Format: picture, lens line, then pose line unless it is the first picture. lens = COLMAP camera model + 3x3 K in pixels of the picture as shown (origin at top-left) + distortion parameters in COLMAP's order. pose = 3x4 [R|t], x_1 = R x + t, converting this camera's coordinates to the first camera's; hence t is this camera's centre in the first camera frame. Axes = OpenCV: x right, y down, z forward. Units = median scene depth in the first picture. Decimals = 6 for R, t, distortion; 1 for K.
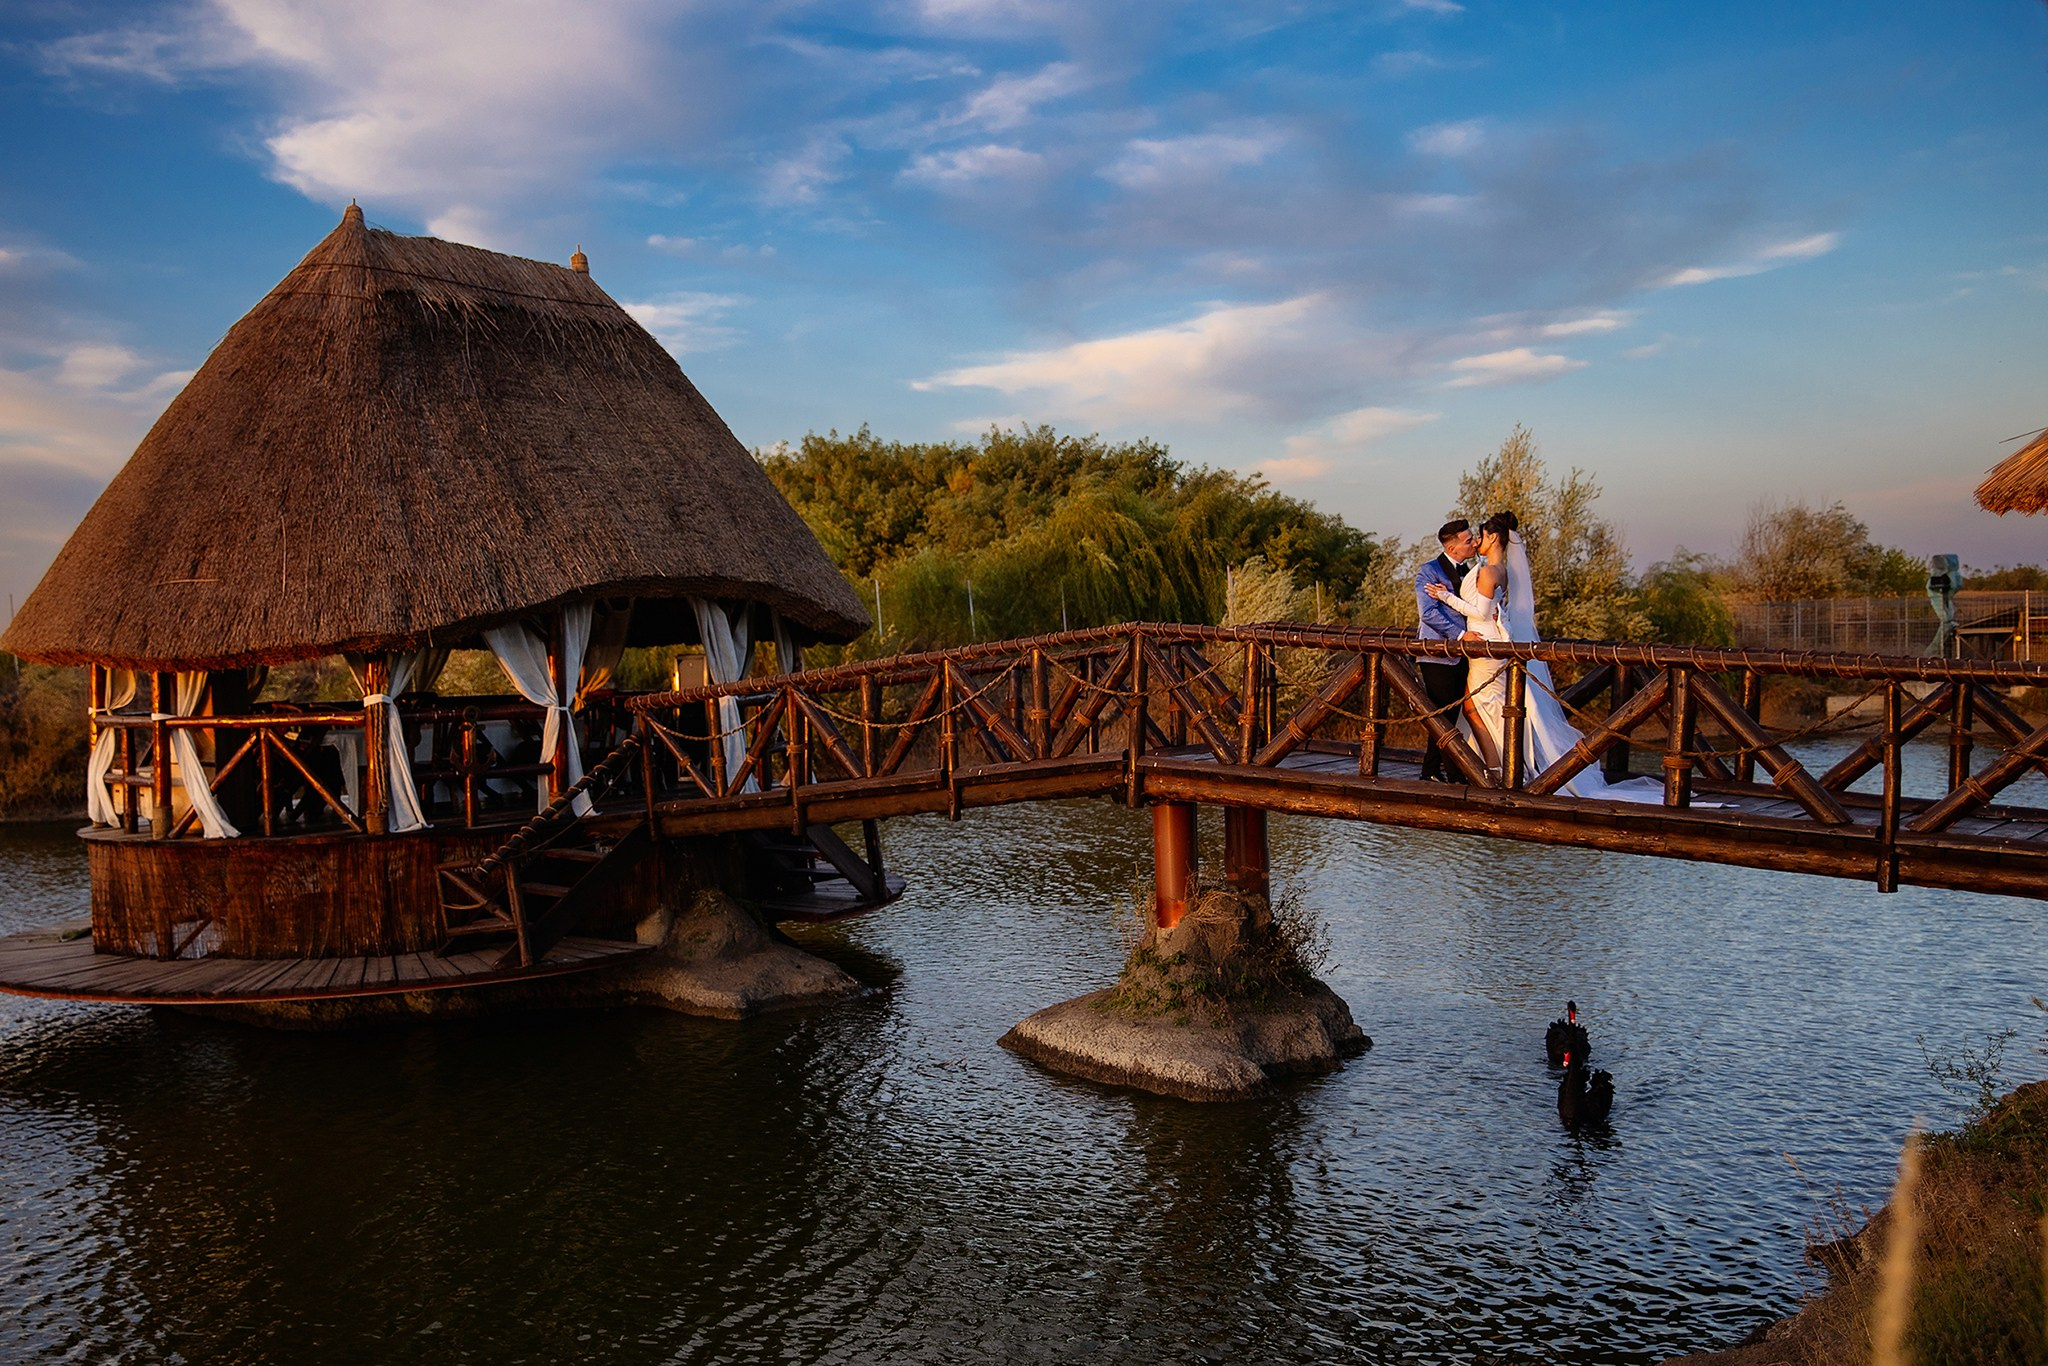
lens RADIAL K [[2026.6, 0, 1017.2], [0, 2026.6, 726.2], [0, 0, 1]] dist [0.052590, -0.007138]
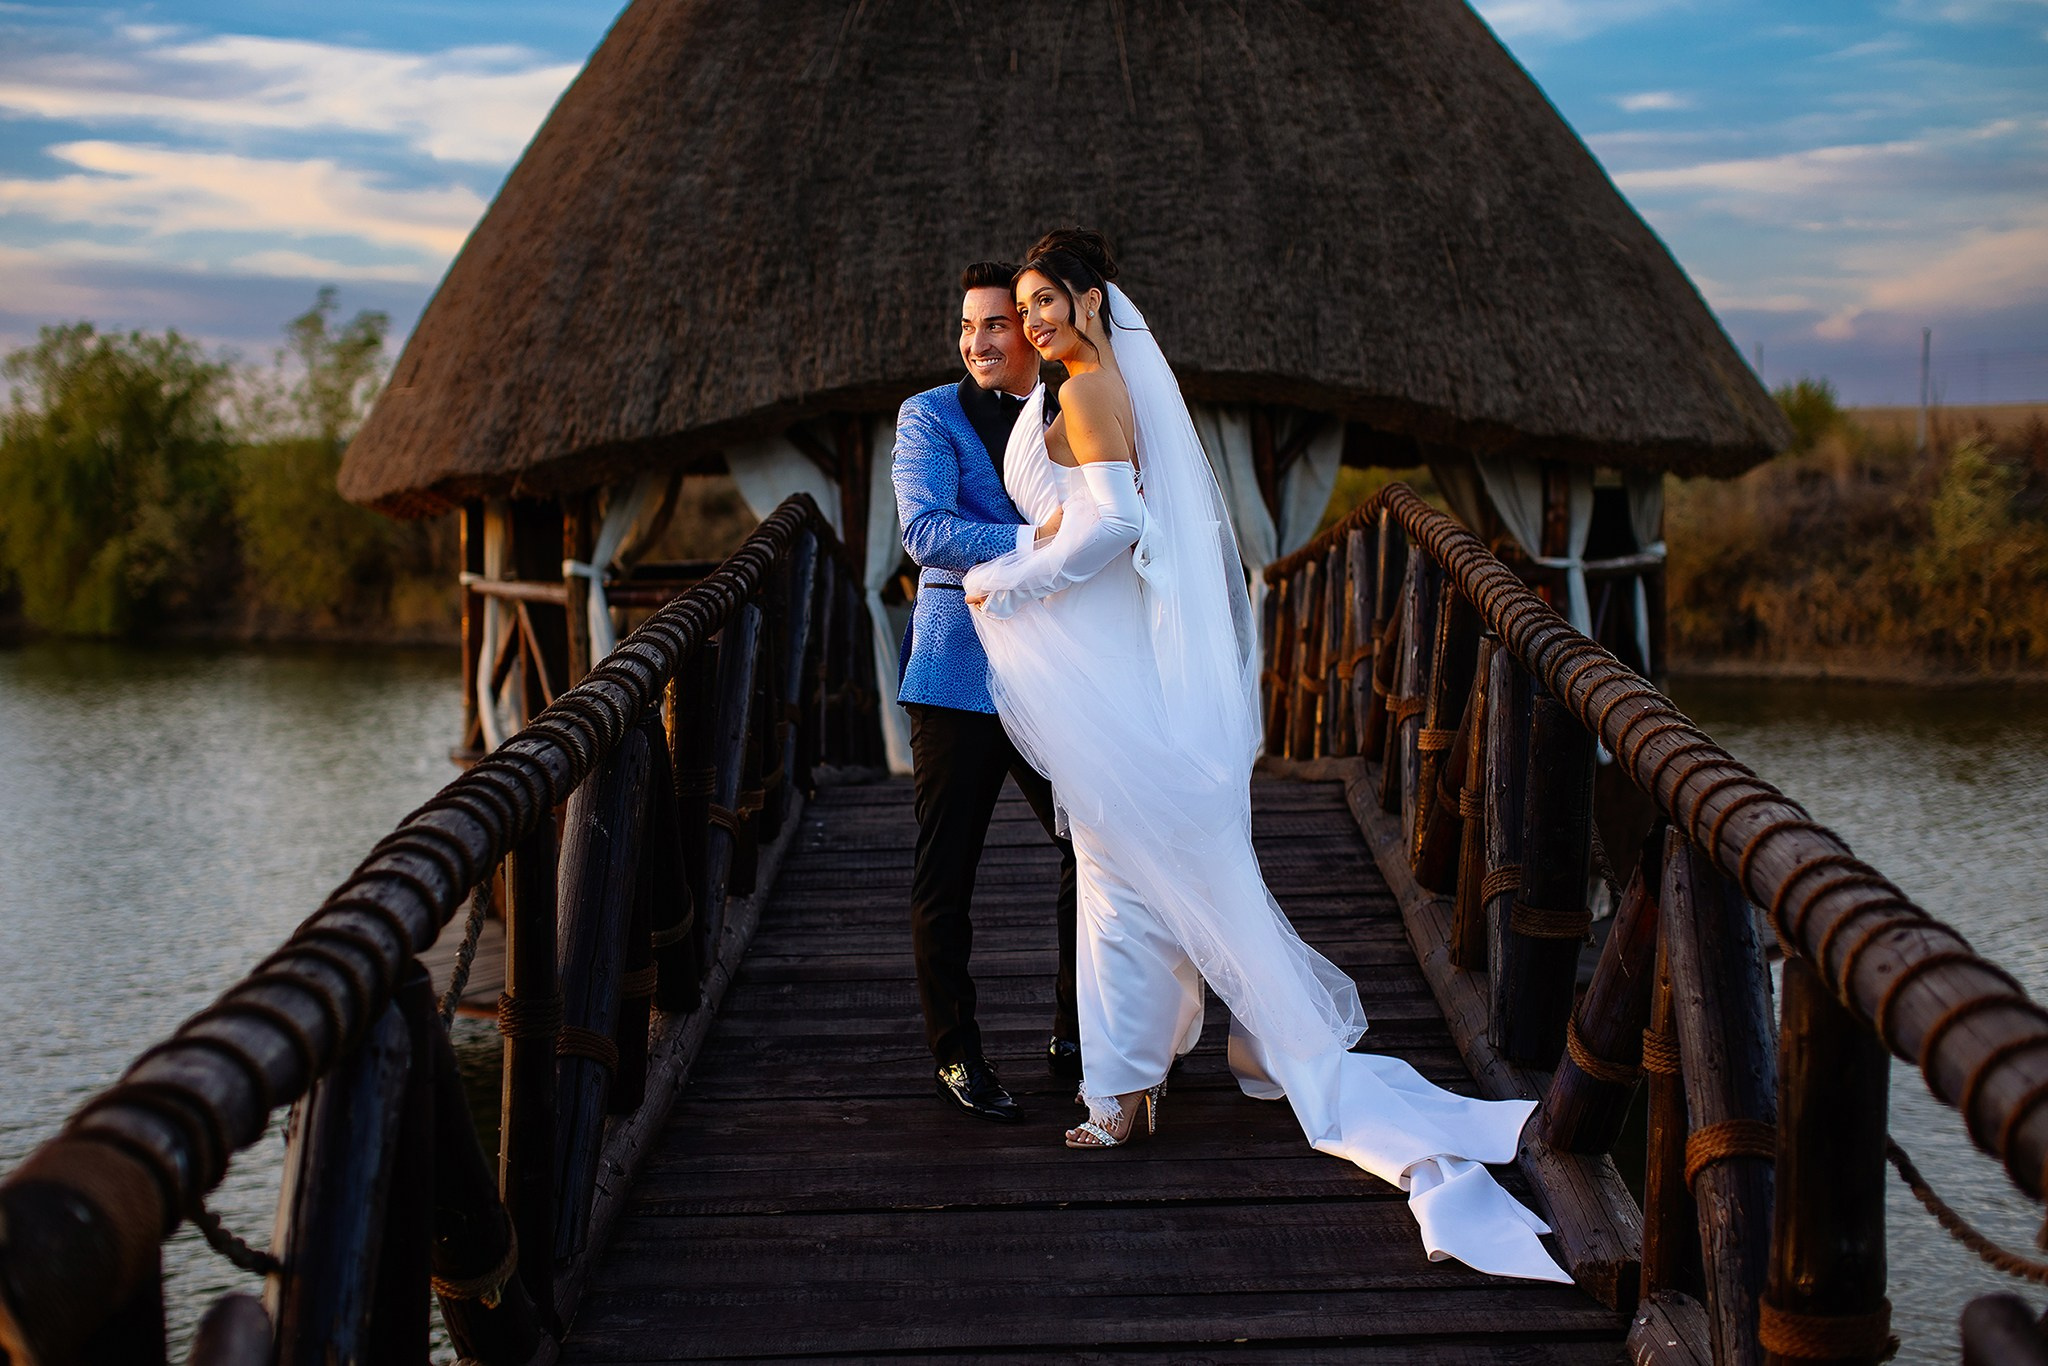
lens RADIAL K [[2906.2, 0, 1026.6], [0, 2906.2, 733.8], [0, 0, 1]] dist [0.010356, 0.019304]
pose [[0.582332, 0.092444, -0.807678, 0.529008], [-0.028619, 0.995229, 0.093275, -0.051097], [0.812447, -0.031202, 0.582199, 0.560345]]
